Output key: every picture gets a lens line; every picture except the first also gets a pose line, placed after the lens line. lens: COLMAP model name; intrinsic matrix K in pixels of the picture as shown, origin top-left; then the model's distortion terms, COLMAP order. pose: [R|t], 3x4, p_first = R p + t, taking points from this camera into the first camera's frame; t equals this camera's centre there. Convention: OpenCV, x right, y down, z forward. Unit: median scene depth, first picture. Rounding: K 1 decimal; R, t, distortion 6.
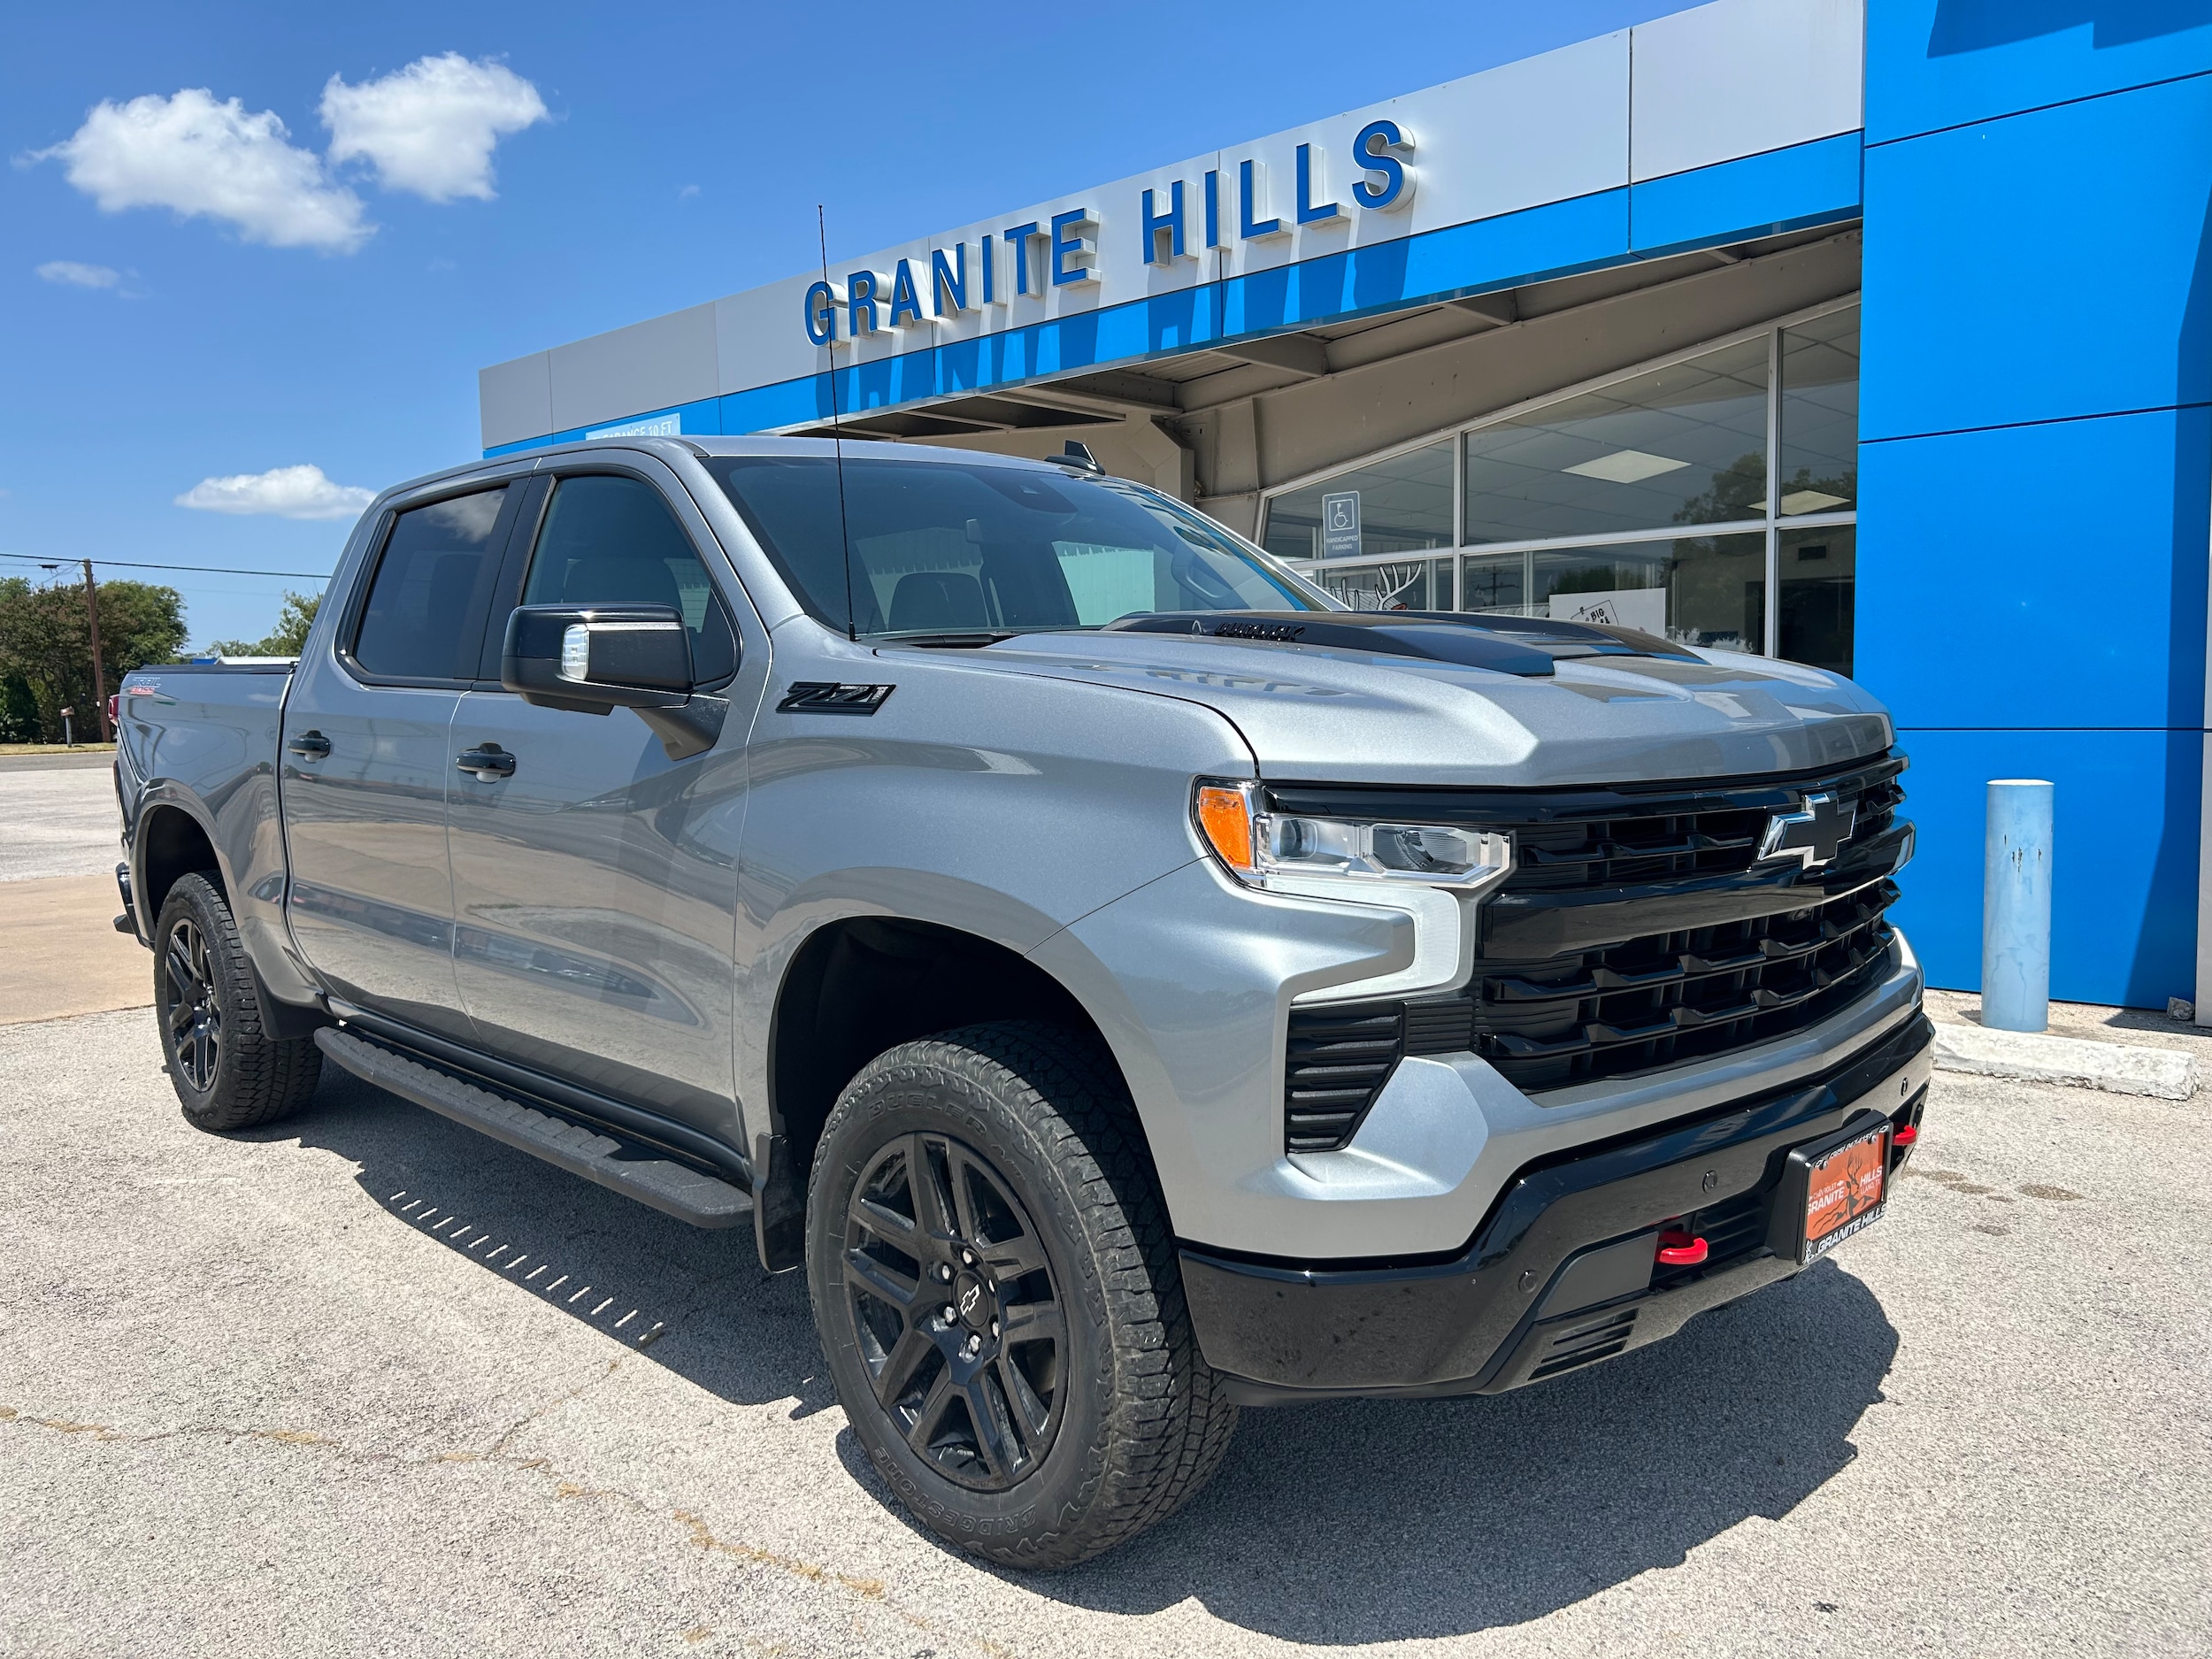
lens RADIAL K [[1729.5, 0, 1140.4], [0, 1729.5, 842.9], [0, 0, 1]] dist [0.062631, -0.078417]
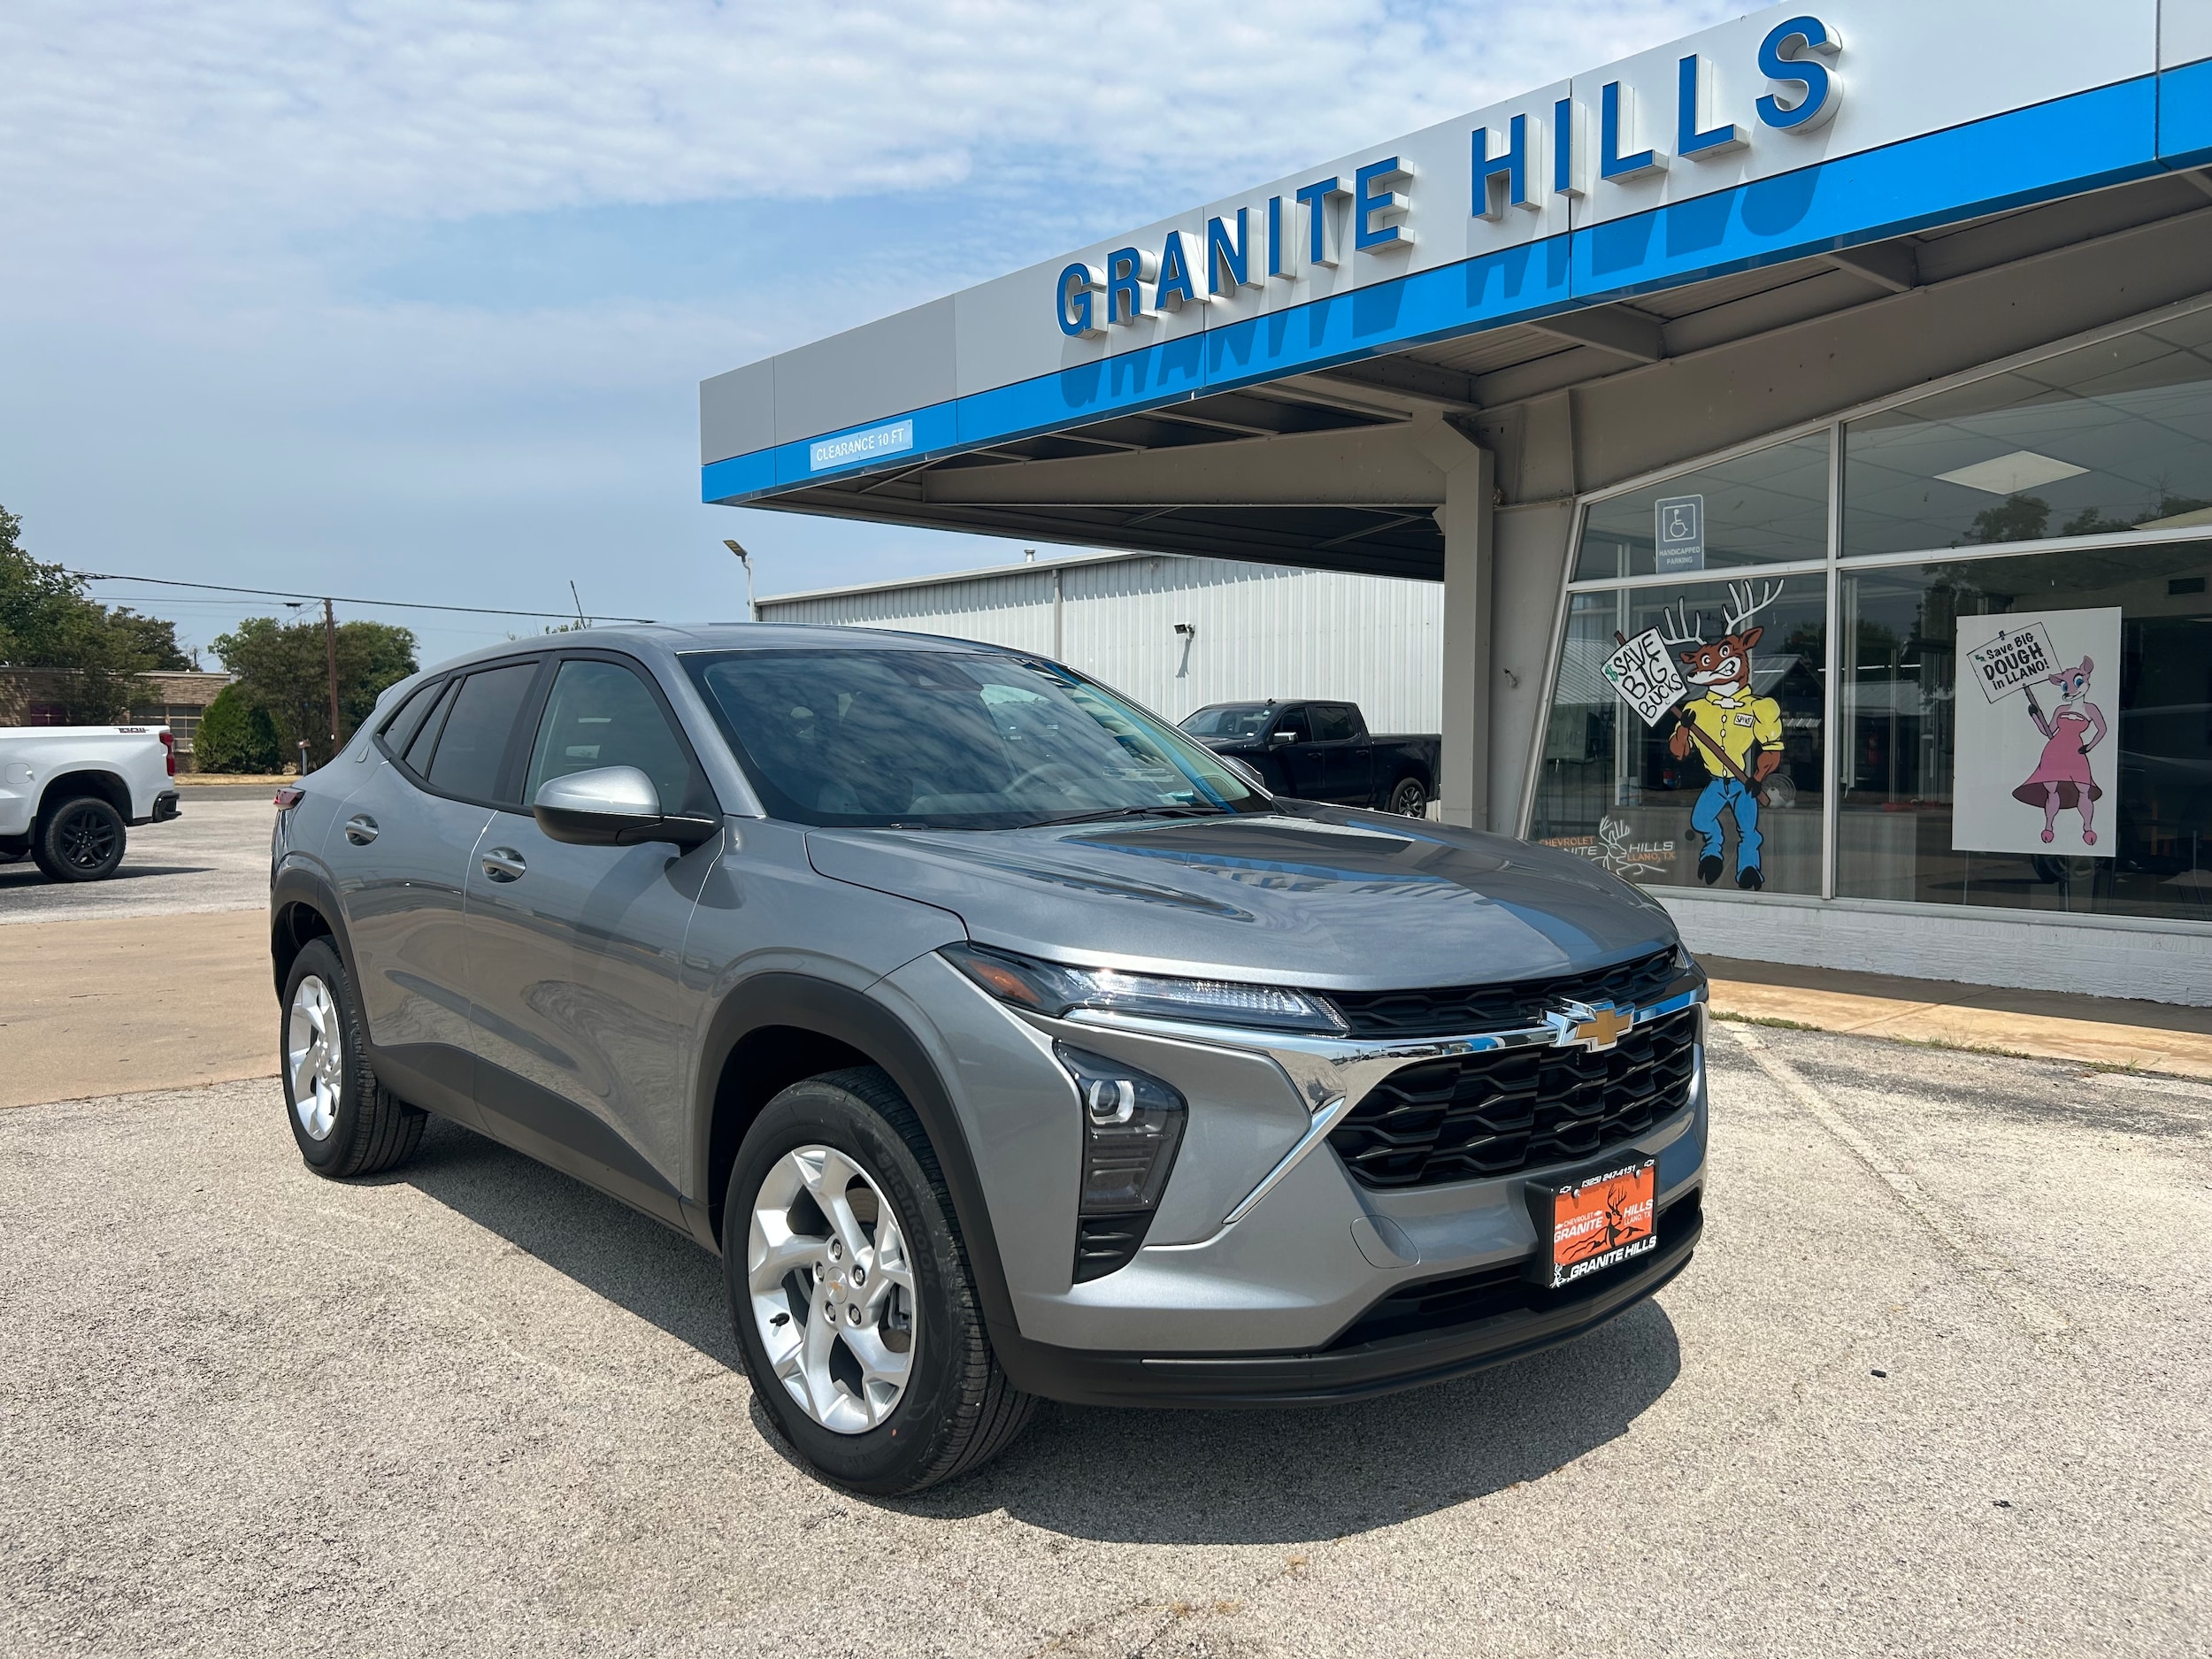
lens RADIAL K [[1744.9, 0, 1112.7], [0, 1744.9, 815.4], [0, 0, 1]] dist [0.015593, -0.005337]
pose [[0.992507, 0.020429, -0.120467, -0.065545], [-0.025904, 0.998693, -0.044054, -0.003714], [0.119410, 0.046844, 0.991739, 0.166292]]
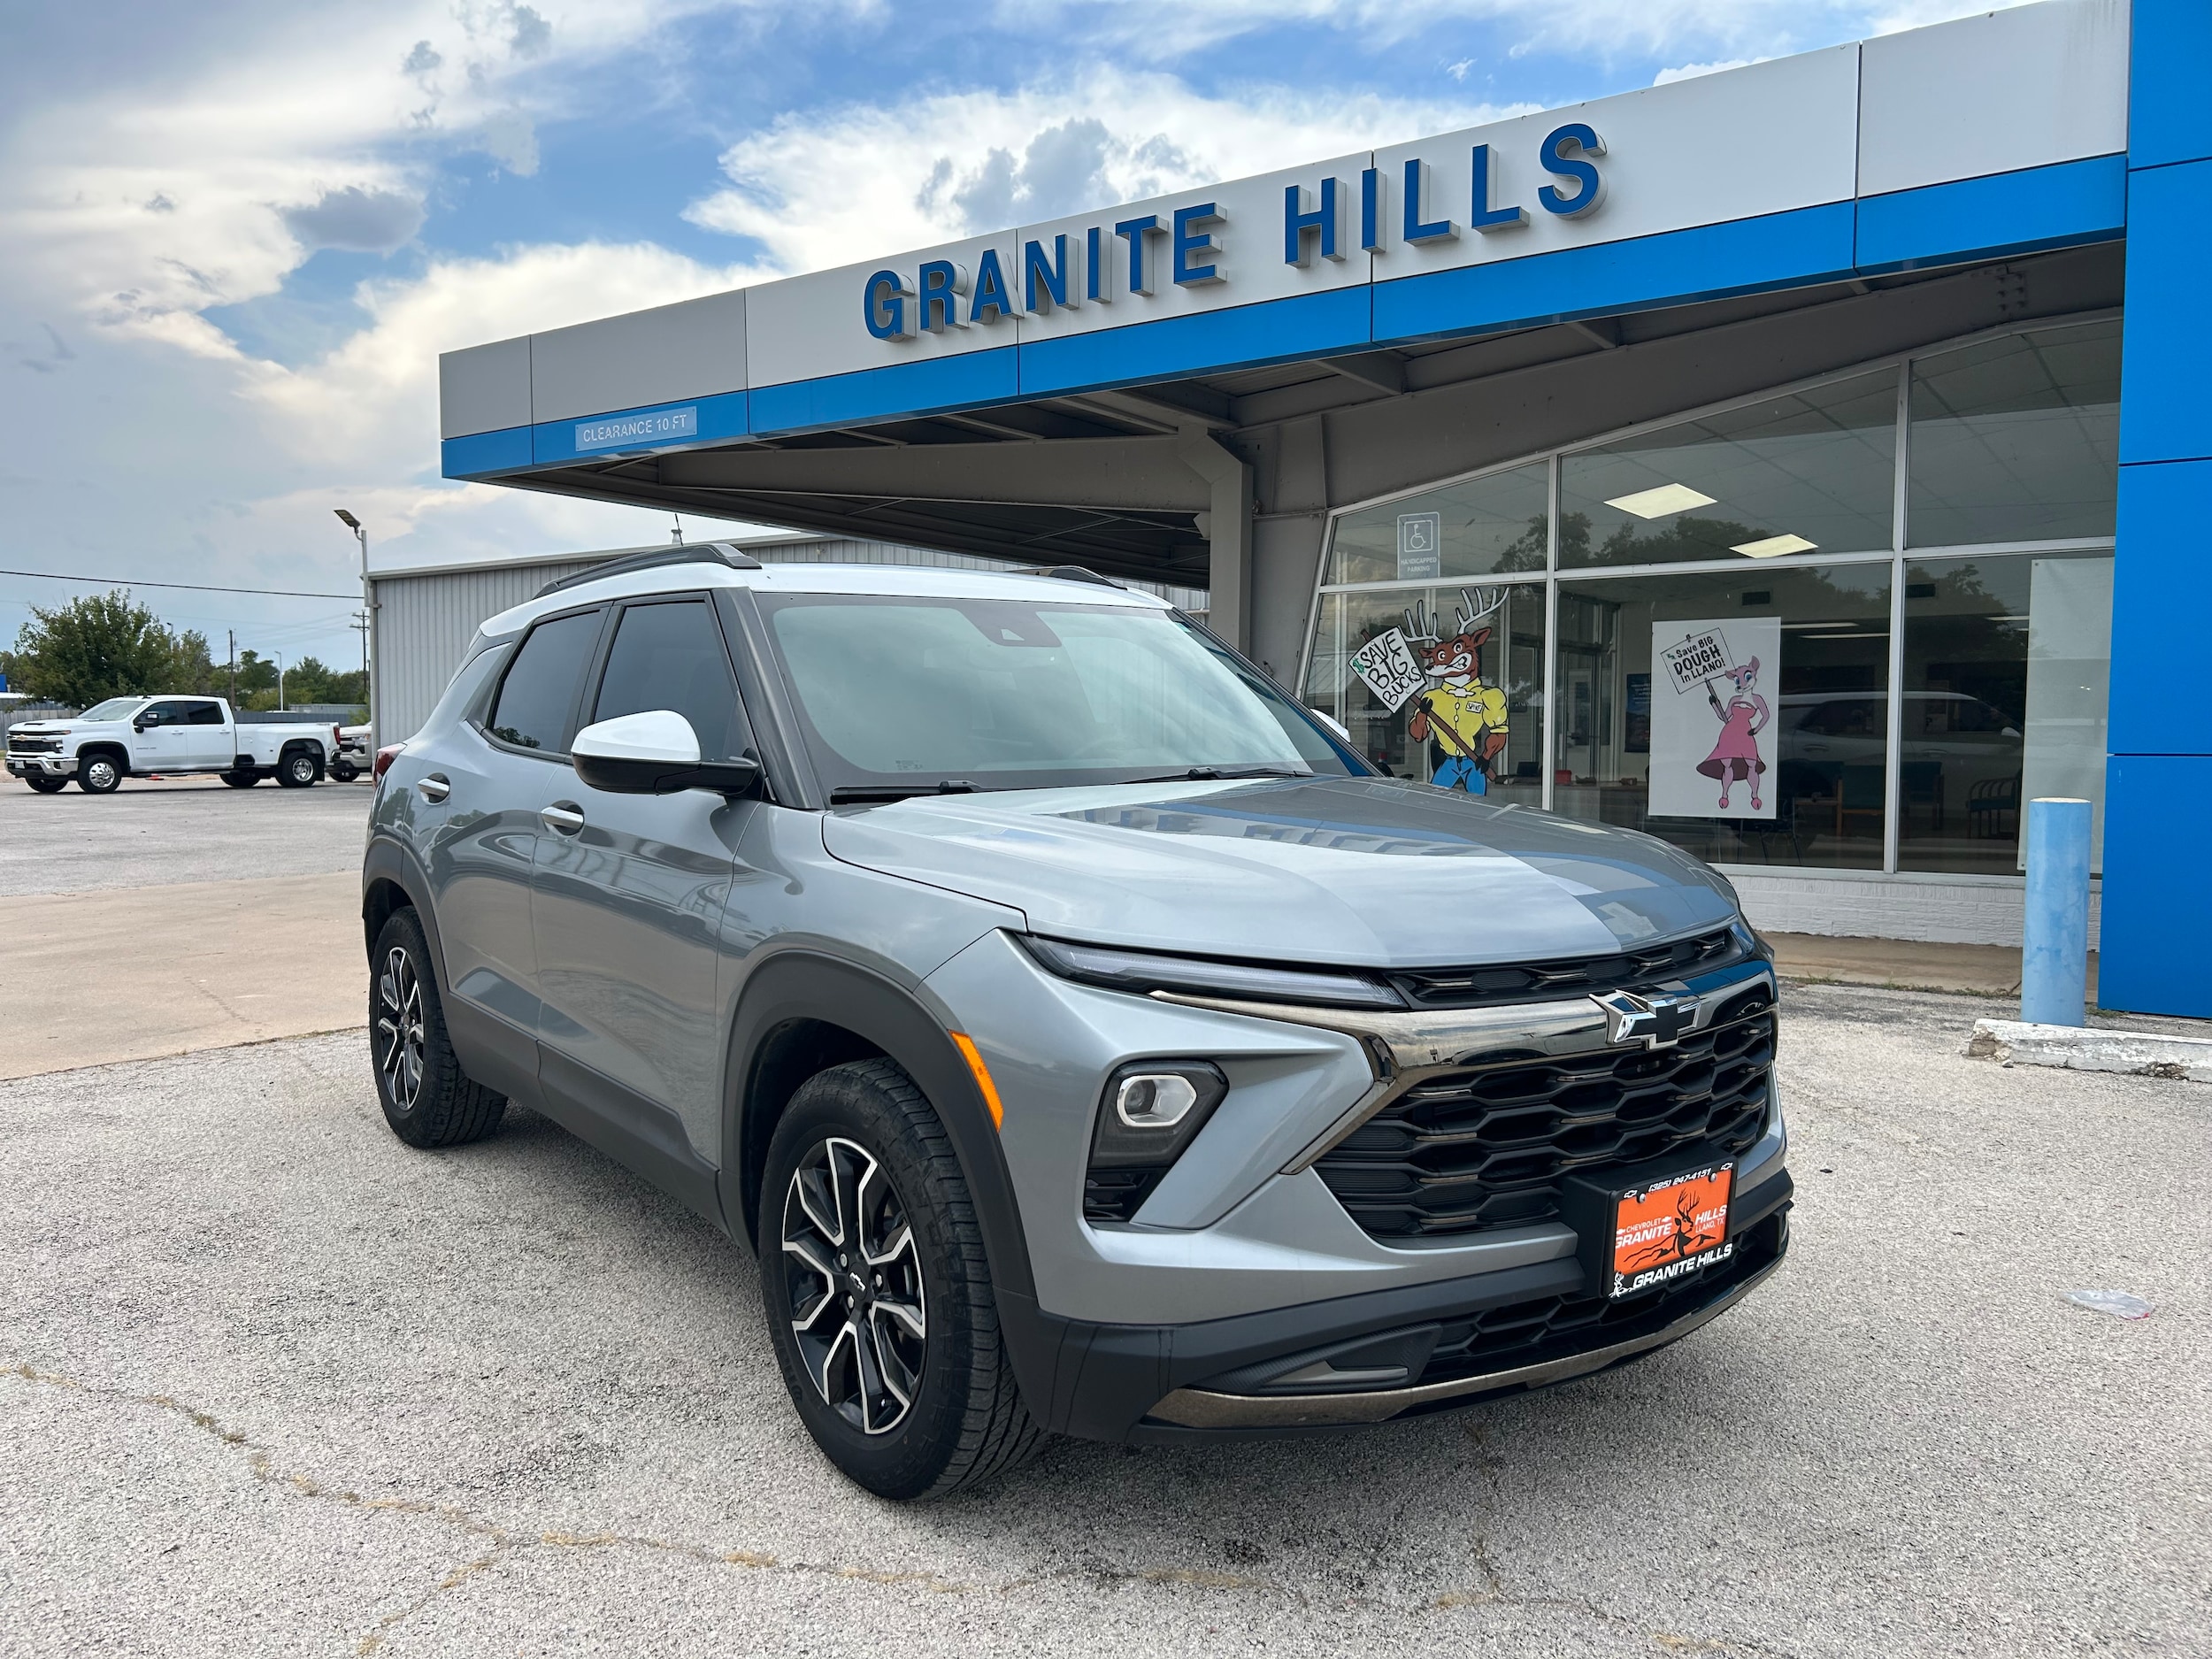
lens RADIAL K [[1726.6, 0, 1132.7], [0, 1726.6, 830.8], [0, 0, 1]] dist [0.074352, -0.108081]
pose [[0.991499, 0.012701, 0.129495, -0.211397], [-0.008613, 0.999448, -0.032085, 0.011140], [-0.129831, 0.030697, 0.991061, 0.076536]]
